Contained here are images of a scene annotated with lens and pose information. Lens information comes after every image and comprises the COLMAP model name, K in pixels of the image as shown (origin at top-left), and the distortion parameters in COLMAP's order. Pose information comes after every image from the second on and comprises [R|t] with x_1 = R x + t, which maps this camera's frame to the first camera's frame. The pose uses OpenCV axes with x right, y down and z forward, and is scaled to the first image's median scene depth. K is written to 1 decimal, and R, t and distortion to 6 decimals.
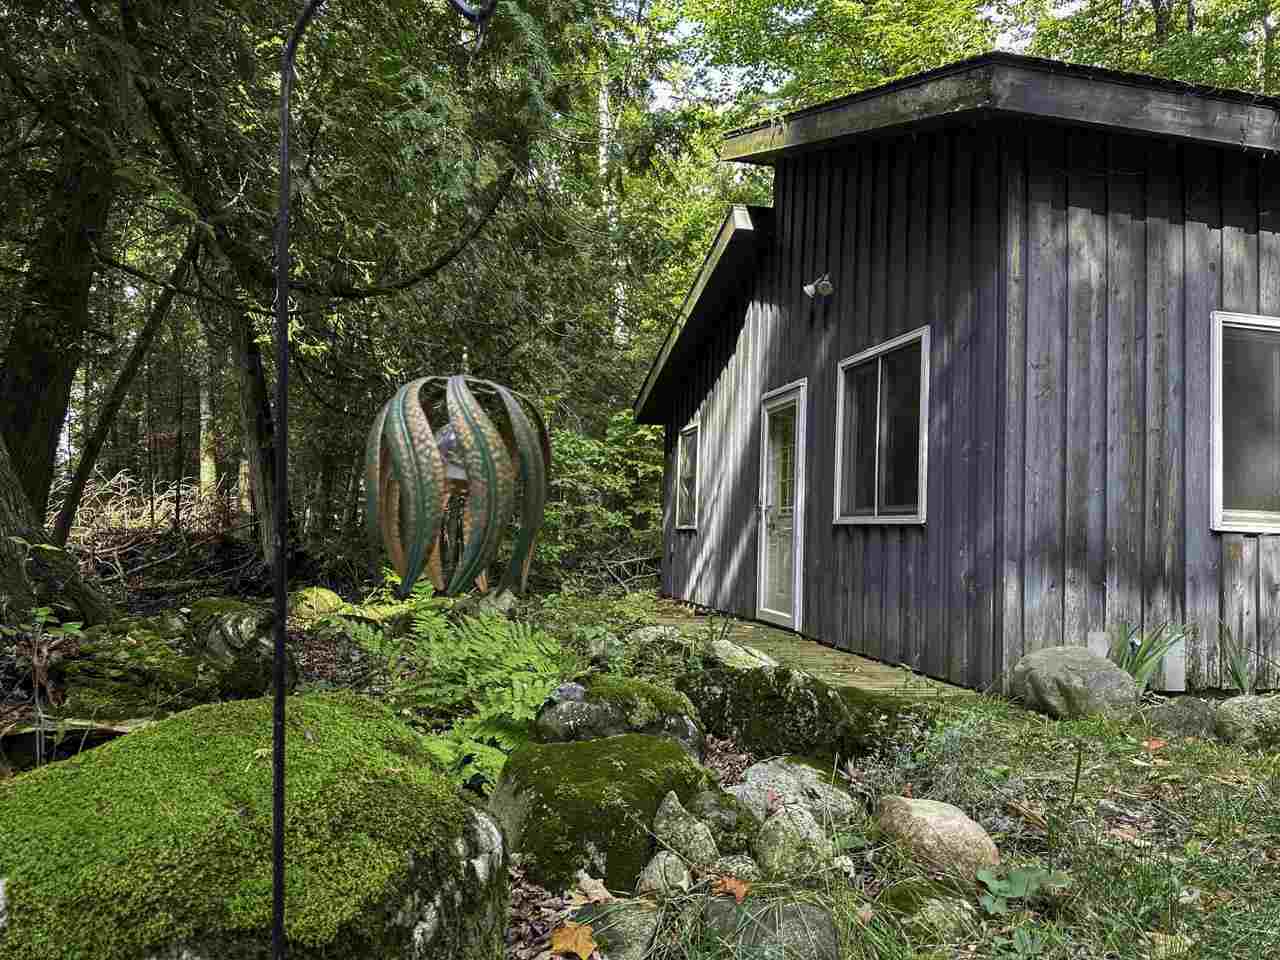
lens RADIAL K [[899.0, 0, 635.0], [0, 899.0, 485.6], [0, 0, 1]] dist [0.069677, -0.105644]
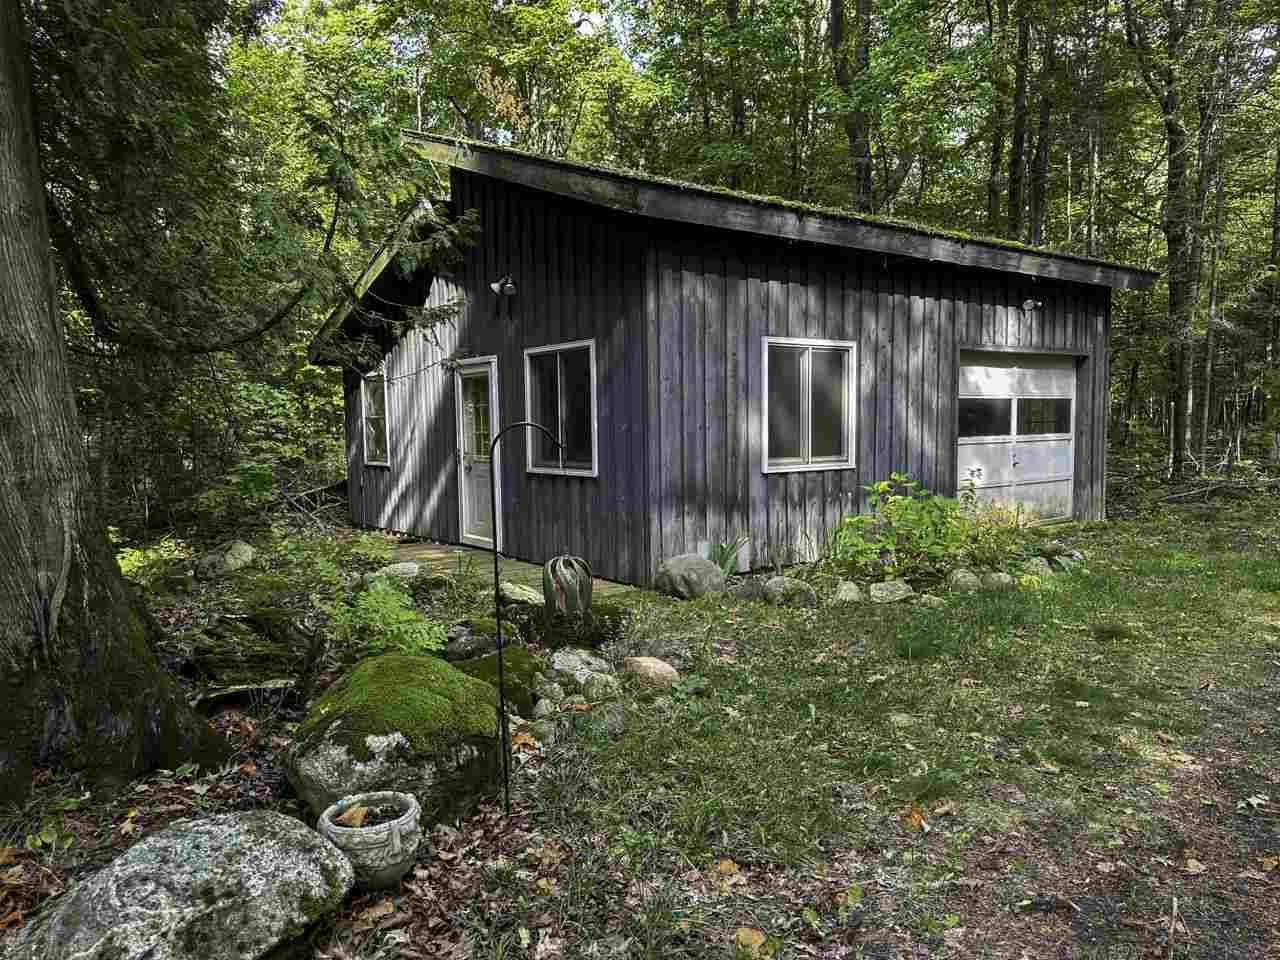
lens RADIAL K [[899.0, 0, 635.0], [0, 899.0, 485.6], [0, 0, 1]] dist [0.069677, -0.105644]
pose [[0.912772, -0.075686, 0.401396, -0.238094], [0.024236, 0.990987, 0.131745, -0.152273], [-0.407749, -0.110525, 0.906380, -0.395727]]
